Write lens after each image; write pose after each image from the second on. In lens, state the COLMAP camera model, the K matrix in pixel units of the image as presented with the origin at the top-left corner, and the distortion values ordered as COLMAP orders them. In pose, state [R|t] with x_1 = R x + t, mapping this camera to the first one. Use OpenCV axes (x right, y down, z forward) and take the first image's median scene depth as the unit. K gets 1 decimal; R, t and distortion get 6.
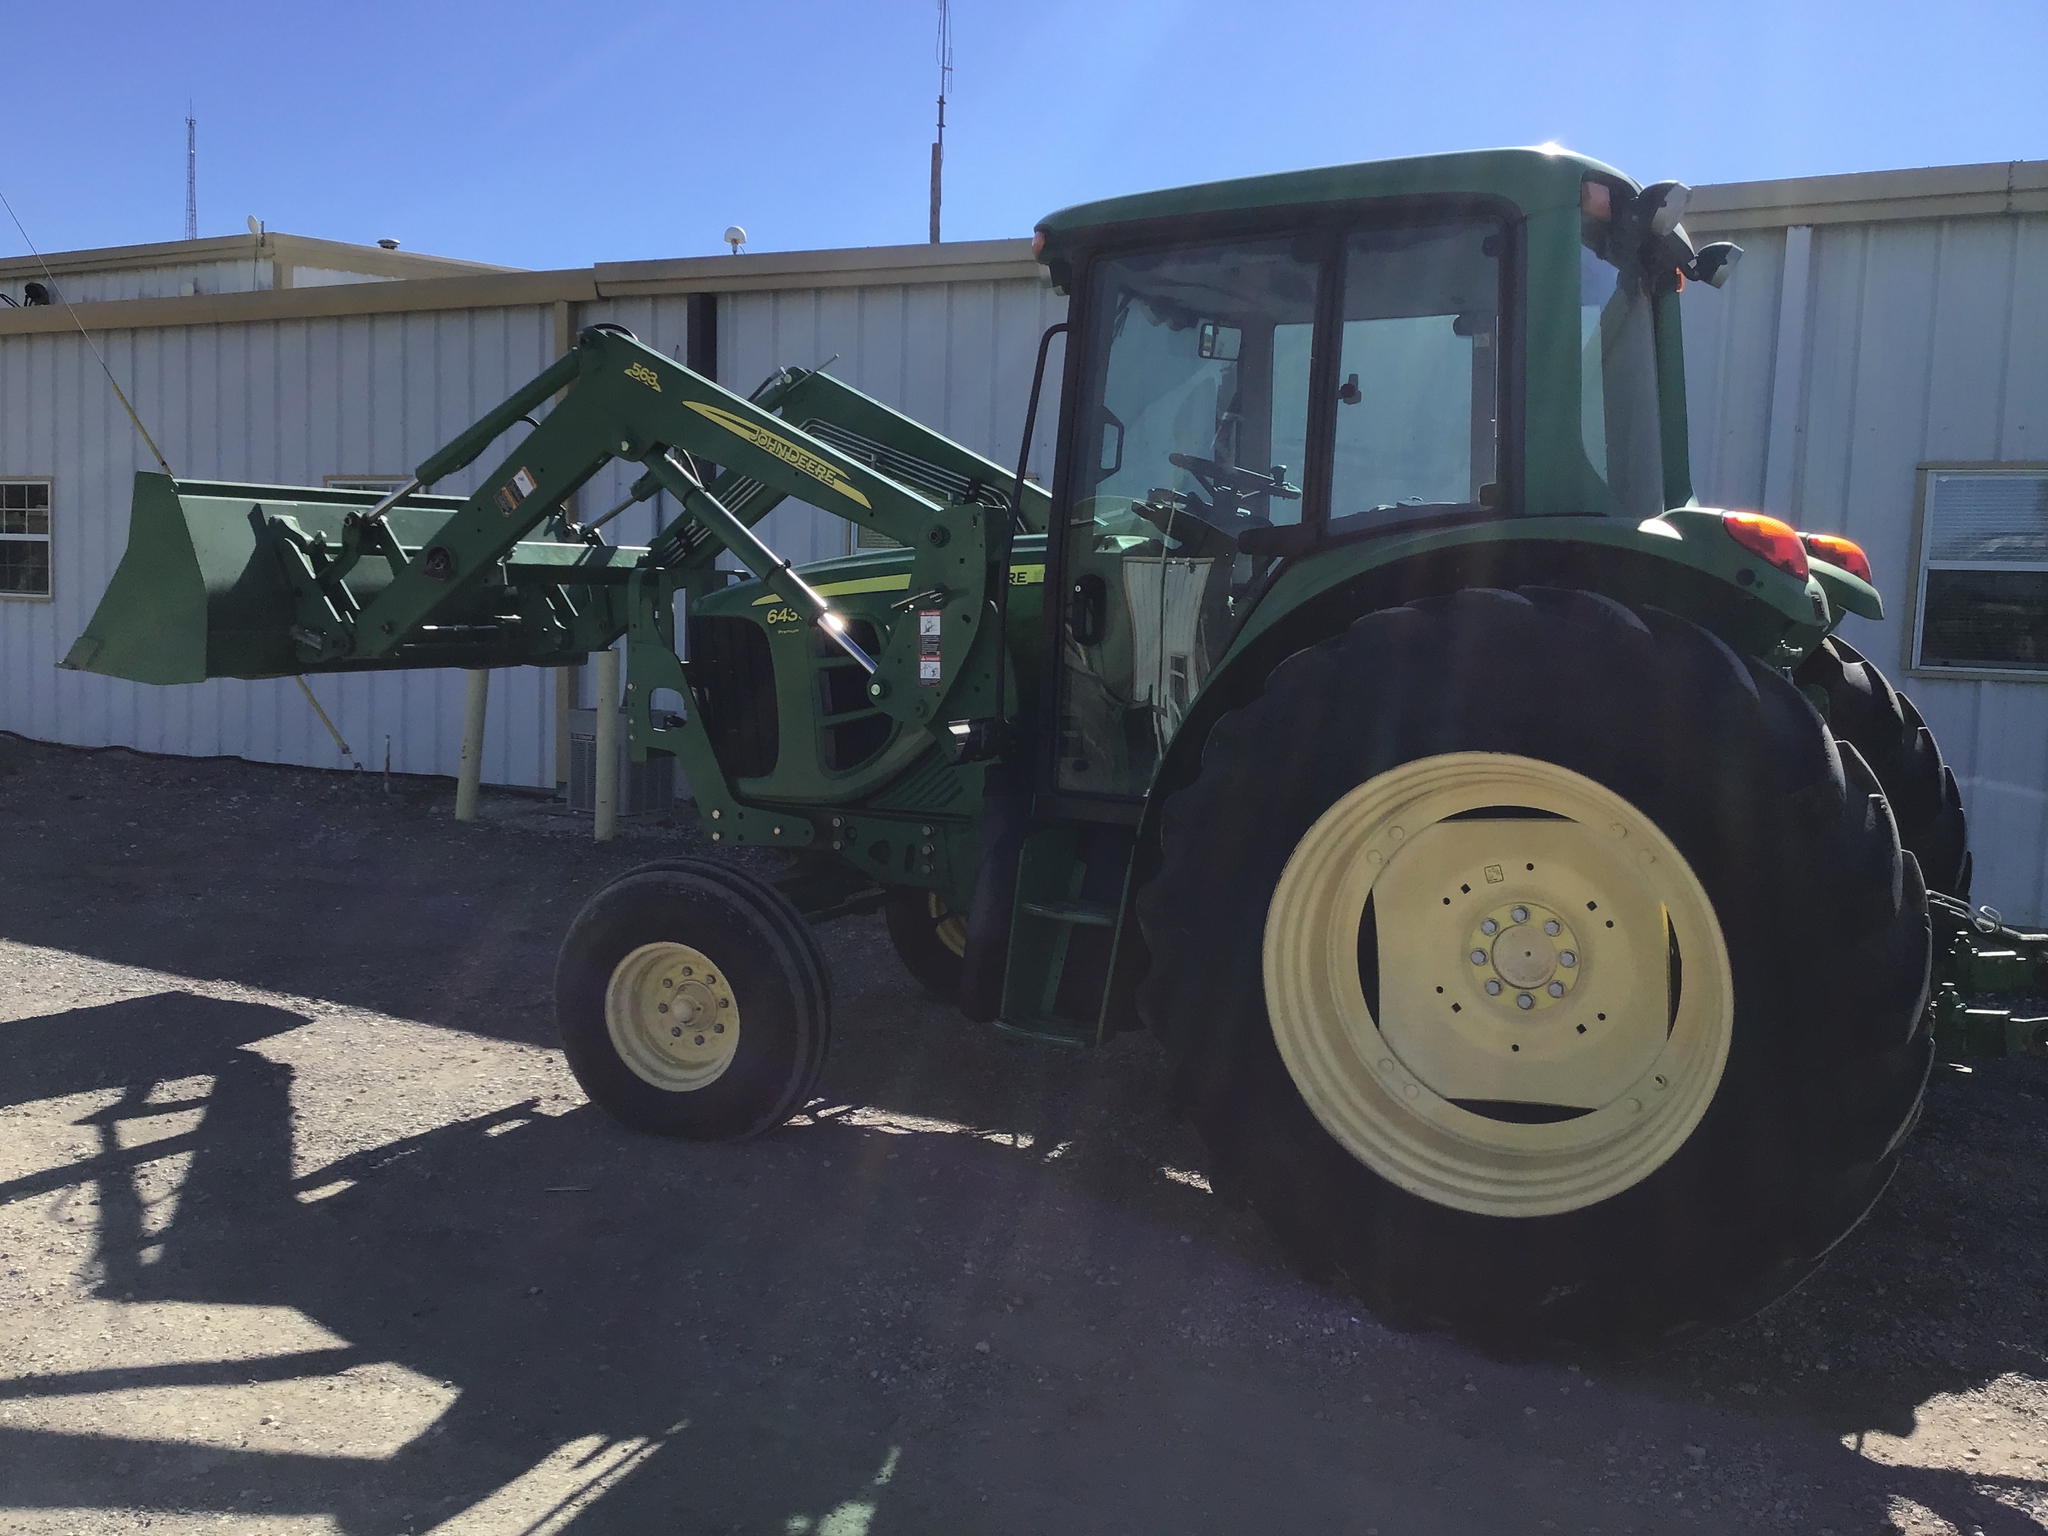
lens RADIAL K [[1861.6, 0, 1024.0], [0, 1861.6, 768.0], [0, 0, 1]] dist [0.139530, -0.282940]
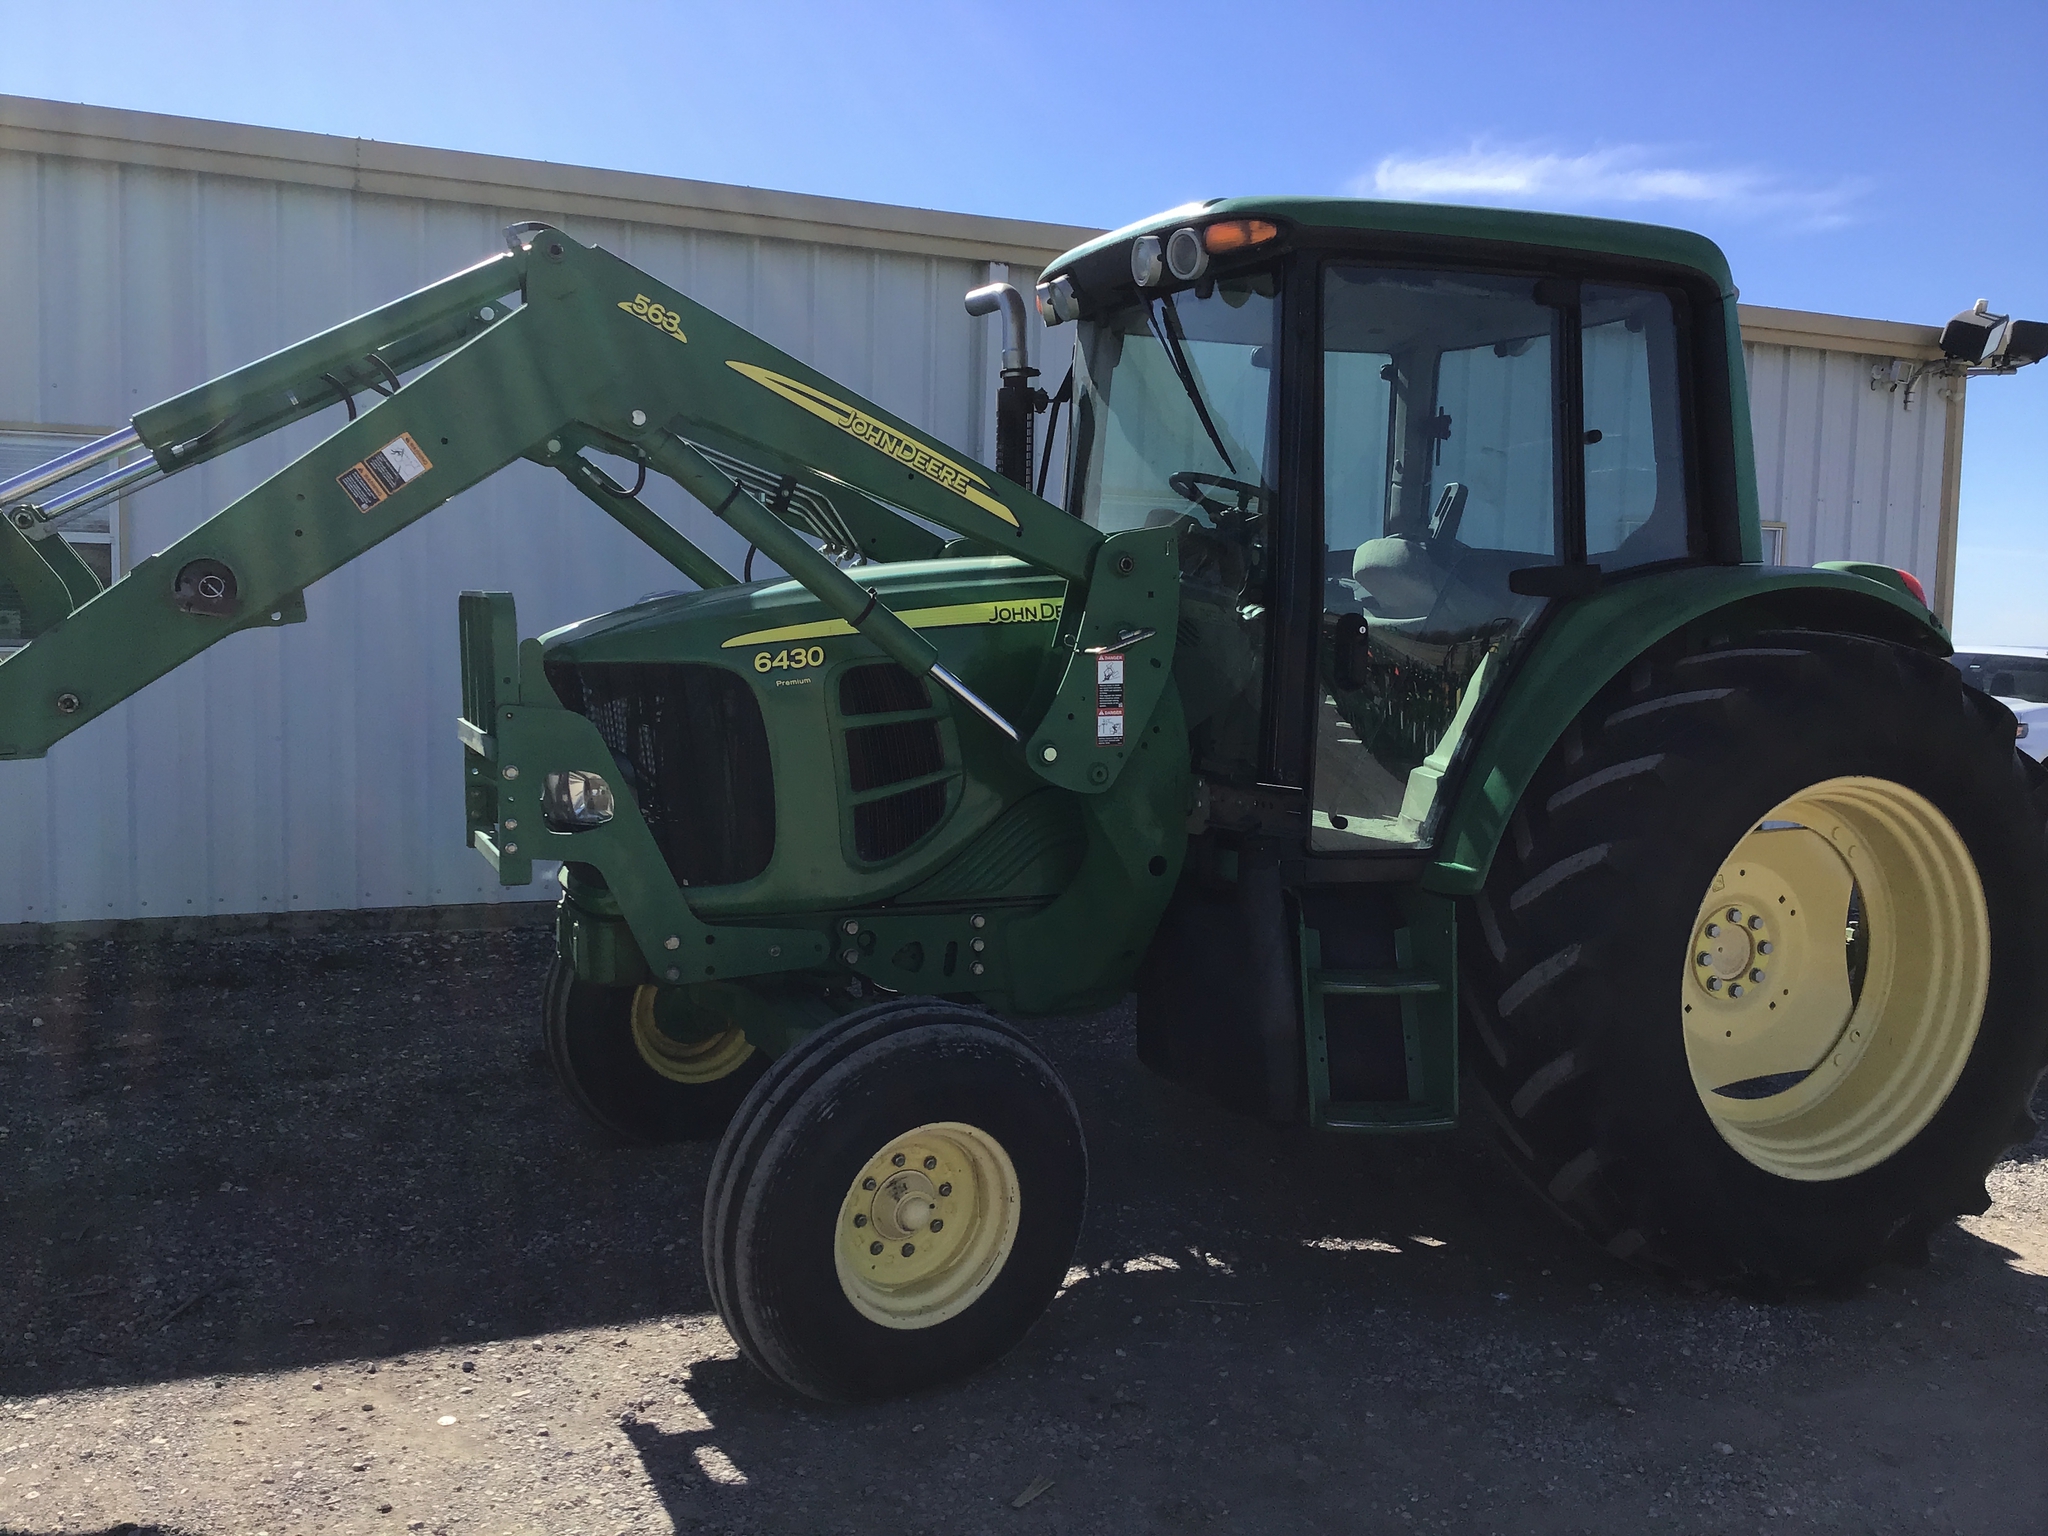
lens RADIAL K [[1916.2, 0, 984.5], [0, 1916.2, 769.6], [0, 0, 1]] dist [0.136189, -0.257684]
pose [[0.601115, -0.079533, 0.795195, -0.732119], [0.063062, 0.996653, 0.052011, -0.077998], [-0.796671, 0.018882, 0.604119, 0.511590]]
